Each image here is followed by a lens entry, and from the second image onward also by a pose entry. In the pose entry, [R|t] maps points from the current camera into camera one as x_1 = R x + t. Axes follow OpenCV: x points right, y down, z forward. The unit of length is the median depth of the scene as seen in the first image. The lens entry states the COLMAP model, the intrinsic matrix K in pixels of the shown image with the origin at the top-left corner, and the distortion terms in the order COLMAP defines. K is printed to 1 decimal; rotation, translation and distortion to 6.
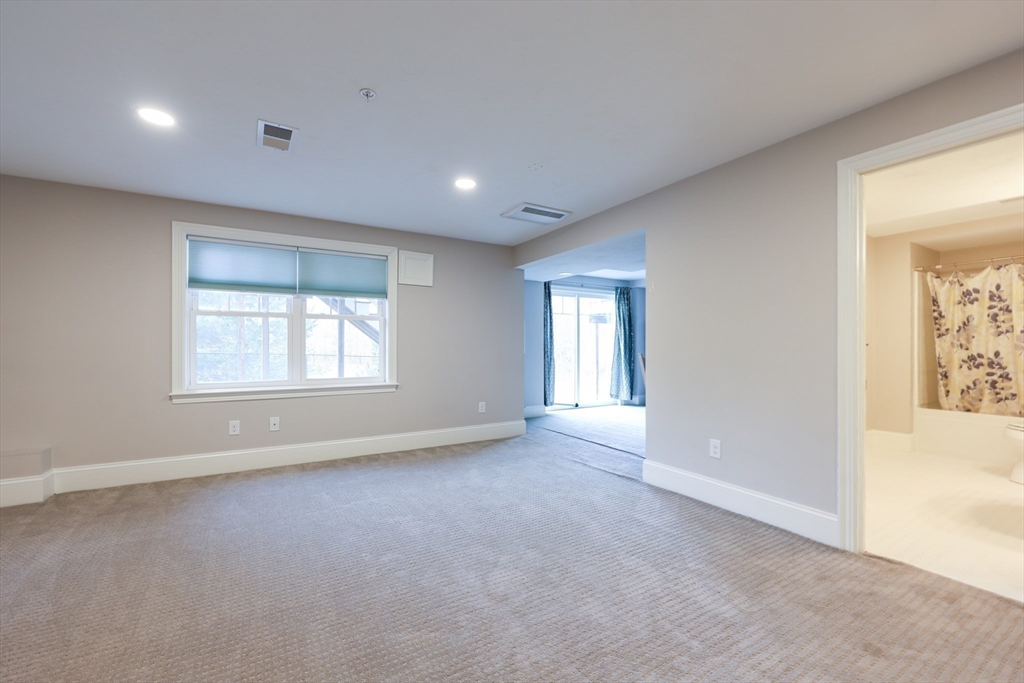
lens RADIAL K [[430.2, 0, 517.7], [0, 430.2, 345.3], [0, 0, 1]] dist [0.003168, -0.002926]
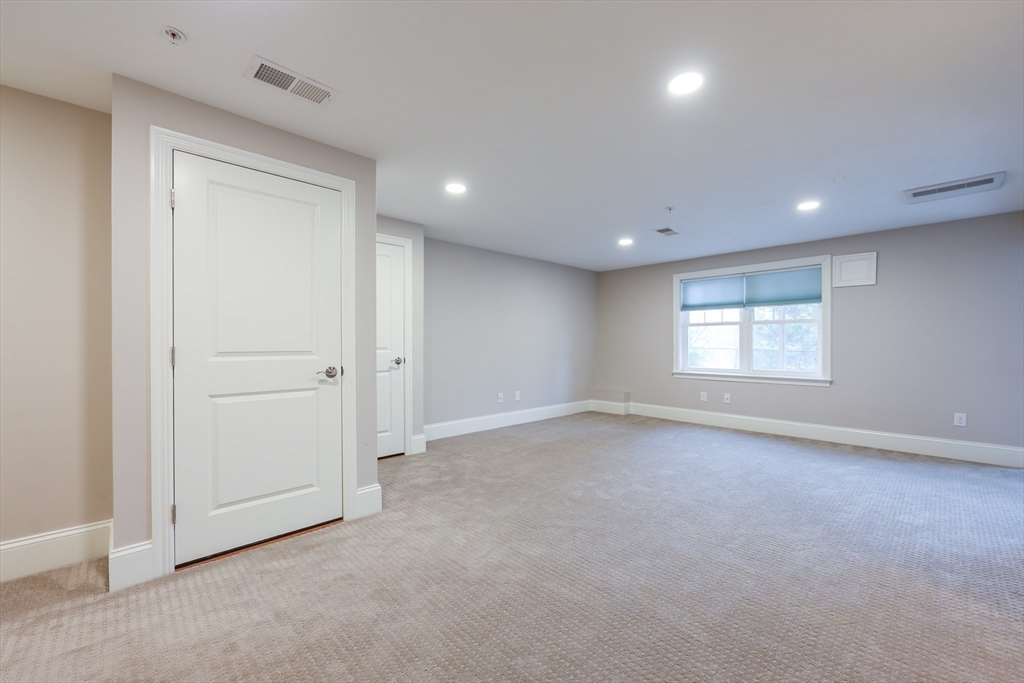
lens RADIAL K [[430.2, 0, 507.3], [0, 430.2, 346.2], [0, 0, 1]] dist [0.003168, -0.002926]
pose [[0.202123, 0.003839, -0.979353, 0.591380], [0.003320, 0.999984, 0.004605, -0.003155], [0.979355, -0.004182, 0.202107, -0.021761]]
